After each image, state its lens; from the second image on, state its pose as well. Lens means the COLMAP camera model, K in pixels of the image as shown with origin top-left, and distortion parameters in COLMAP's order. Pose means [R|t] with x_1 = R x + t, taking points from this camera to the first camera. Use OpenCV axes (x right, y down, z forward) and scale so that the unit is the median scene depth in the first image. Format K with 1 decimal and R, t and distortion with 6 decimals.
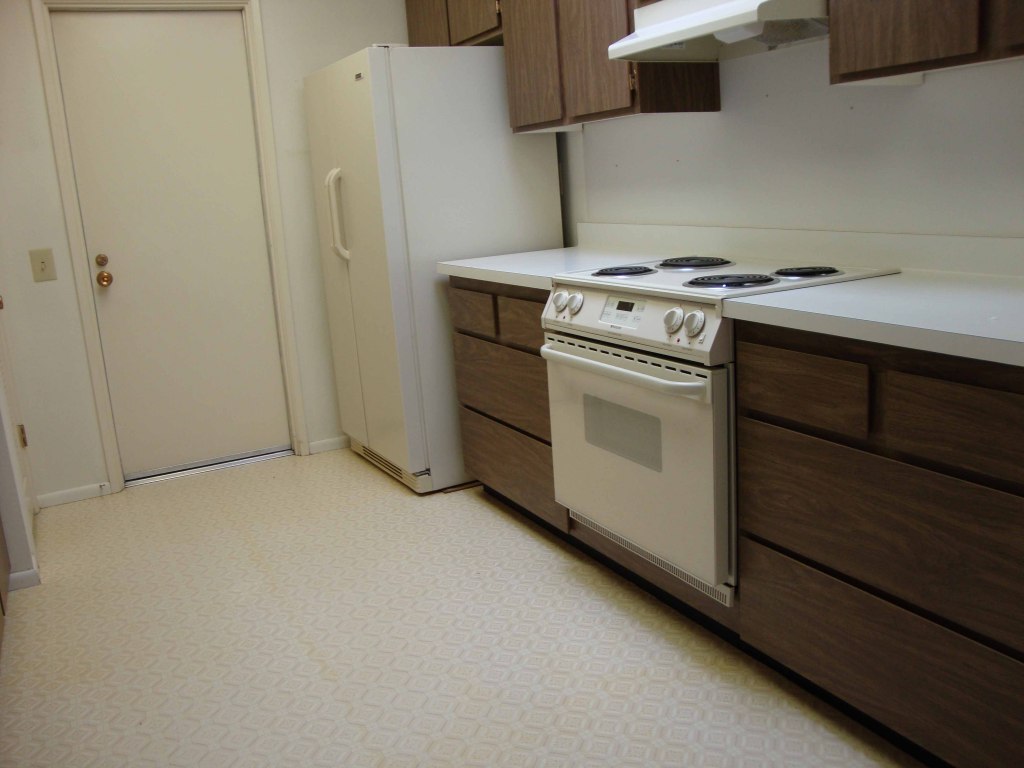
lens RADIAL K [[930.2, 0, 512.0], [0, 930.2, 384.0], [0, 0, 1]] dist [-0.198416, 0.229229]
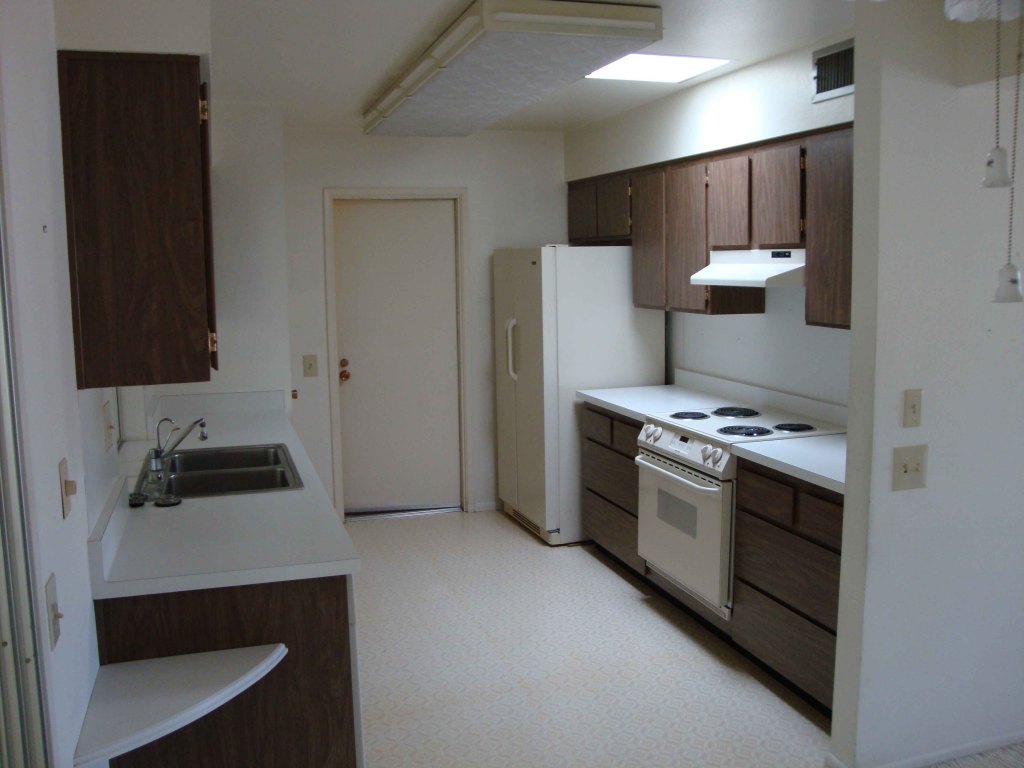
lens RADIAL K [[930.2, 0, 512.0], [0, 930.2, 384.0], [0, 0, 1]] dist [-0.198416, 0.229229]
pose [[0.986241, 0.077921, -0.145795, 0.046596], [-0.089507, 0.993183, -0.074668, -0.028321], [0.138983, 0.086691, 0.986493, -0.674861]]
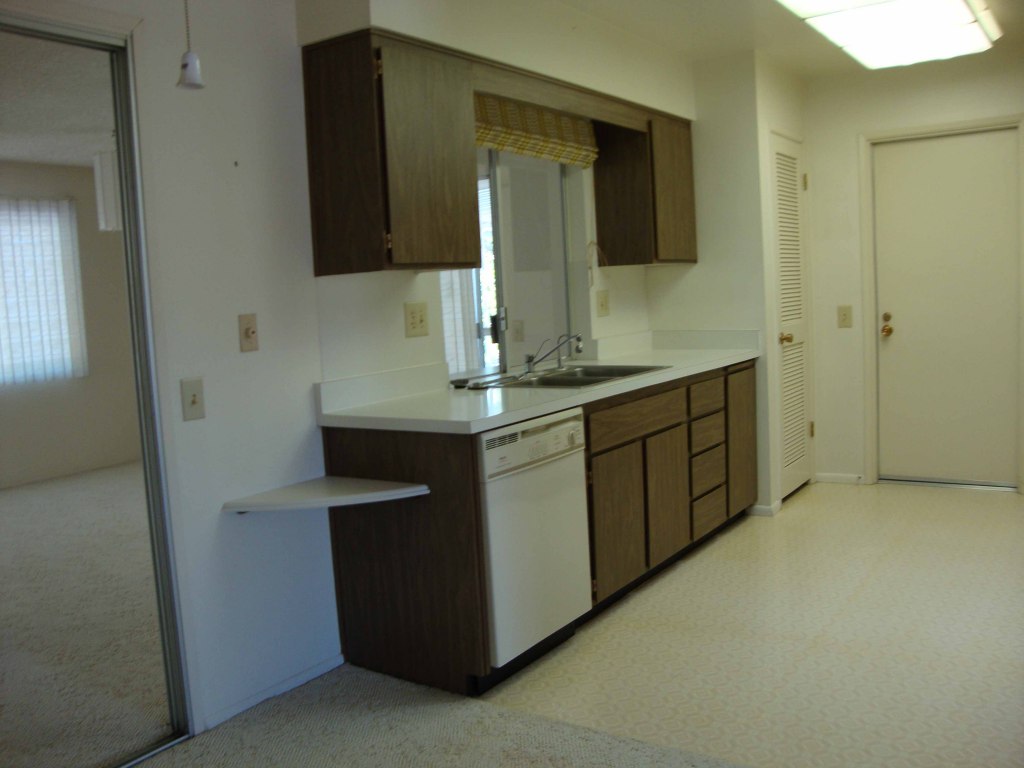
lens RADIAL K [[930.2, 0, 512.0], [0, 930.2, 384.0], [0, 0, 1]] dist [-0.198416, 0.229229]
pose [[0.488955, 0.136715, -0.861529, 0.731951], [-0.172728, 0.983260, 0.058001, -0.025500], [0.855037, 0.120450, 0.504385, -0.288269]]
